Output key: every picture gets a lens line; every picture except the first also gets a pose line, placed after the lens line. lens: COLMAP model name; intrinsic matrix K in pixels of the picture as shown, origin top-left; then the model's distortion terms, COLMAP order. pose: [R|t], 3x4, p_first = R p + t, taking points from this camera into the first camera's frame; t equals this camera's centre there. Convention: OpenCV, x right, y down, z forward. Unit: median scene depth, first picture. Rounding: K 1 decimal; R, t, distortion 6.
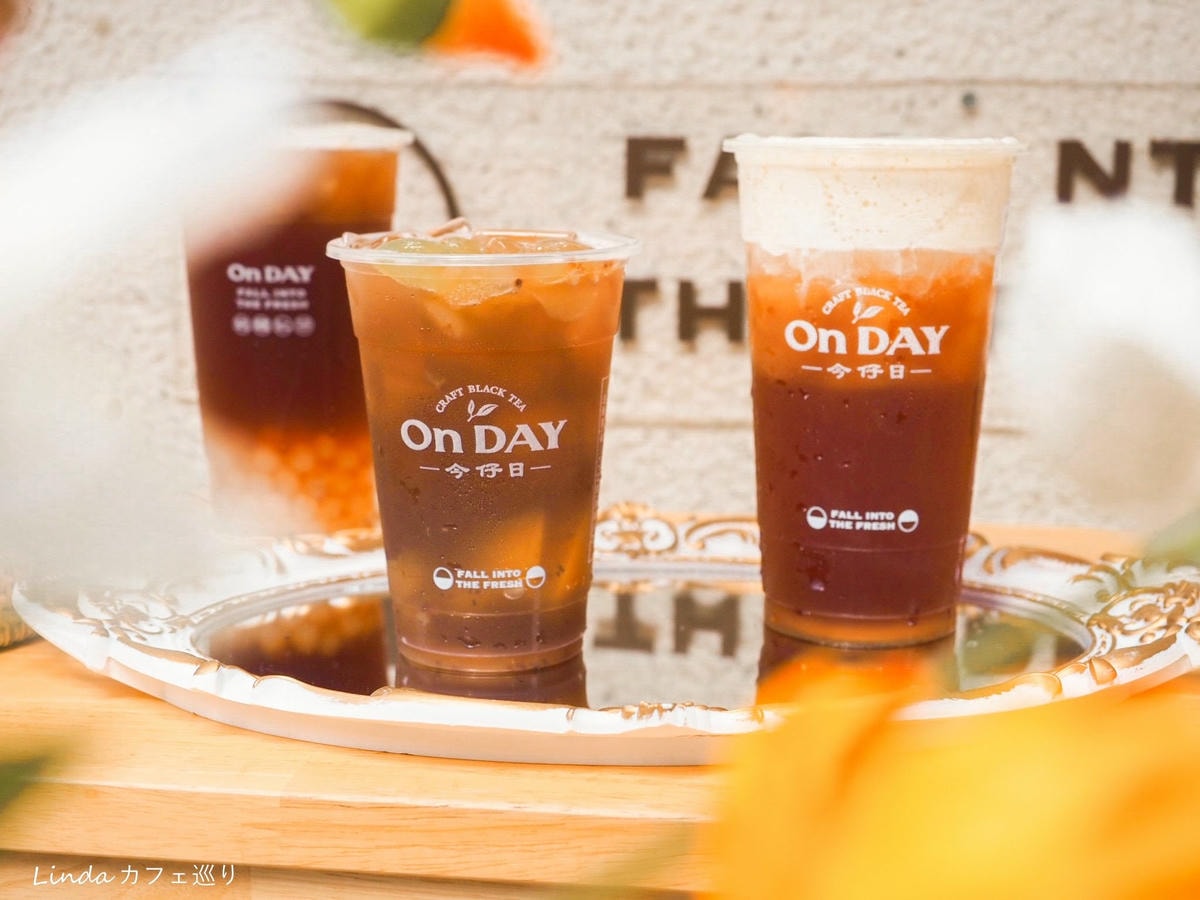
lens RADIAL K [[1902.7, 0, 605.2], [0, 1902.7, 451.8], [0, 0, 1]] dist [0.046974, 0.000000]
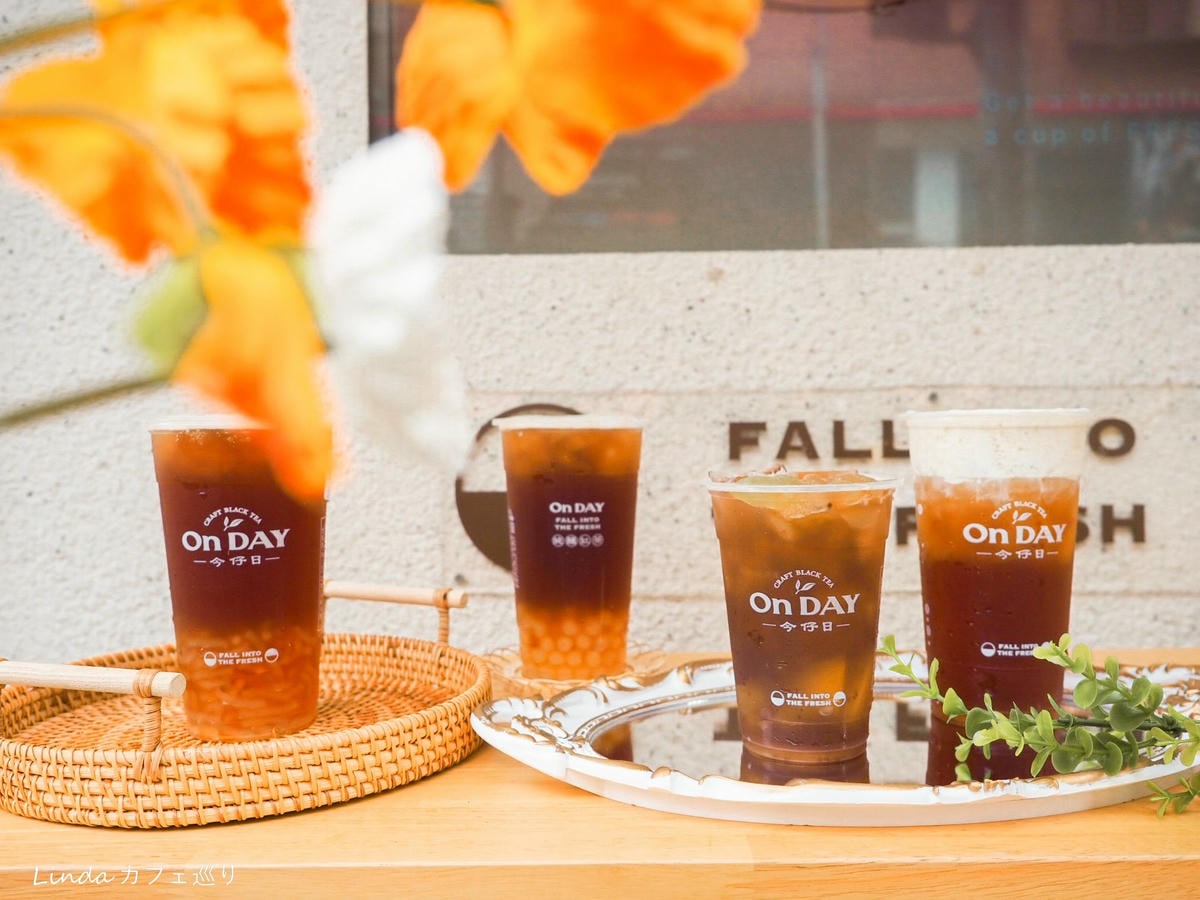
lens RADIAL K [[1075.0, 0, 608.6], [0, 1075.0, 458.0], [0, 0, 1]] dist [0.018389, -0.017893]
pose [[0.991567, -0.023053, 0.127531, -0.309712], [0.041537, 0.988670, -0.144242, -0.006108], [-0.122761, 0.148323, 0.981290, 0.145305]]
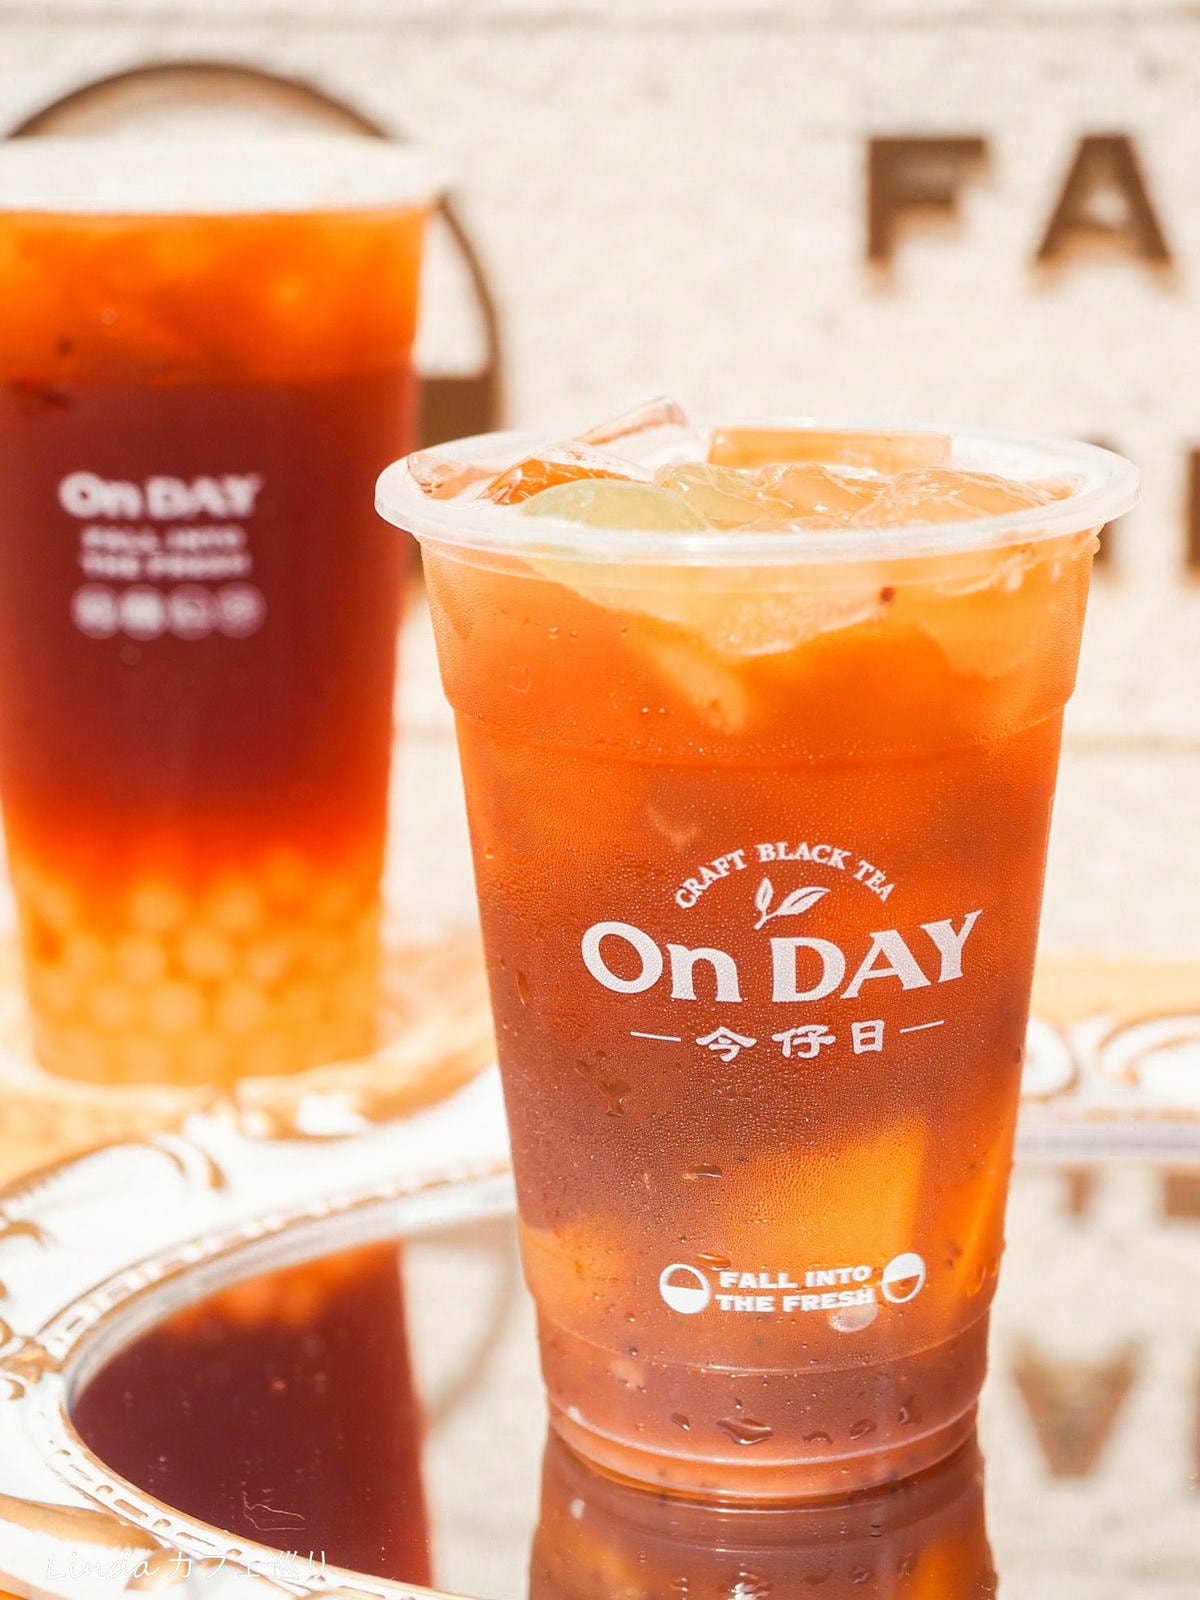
lens RADIAL K [[3354.5, 0, 592.0], [0, 3354.5, 798.2], [0, 0, 1]] dist [0.043540, 0.000000]
pose [[0.999314, -0.024197, 0.028035, -0.117752], [0.022343, 0.997659, 0.064636, -0.084884], [-0.029533, -0.063965, 0.997515, 0.260180]]
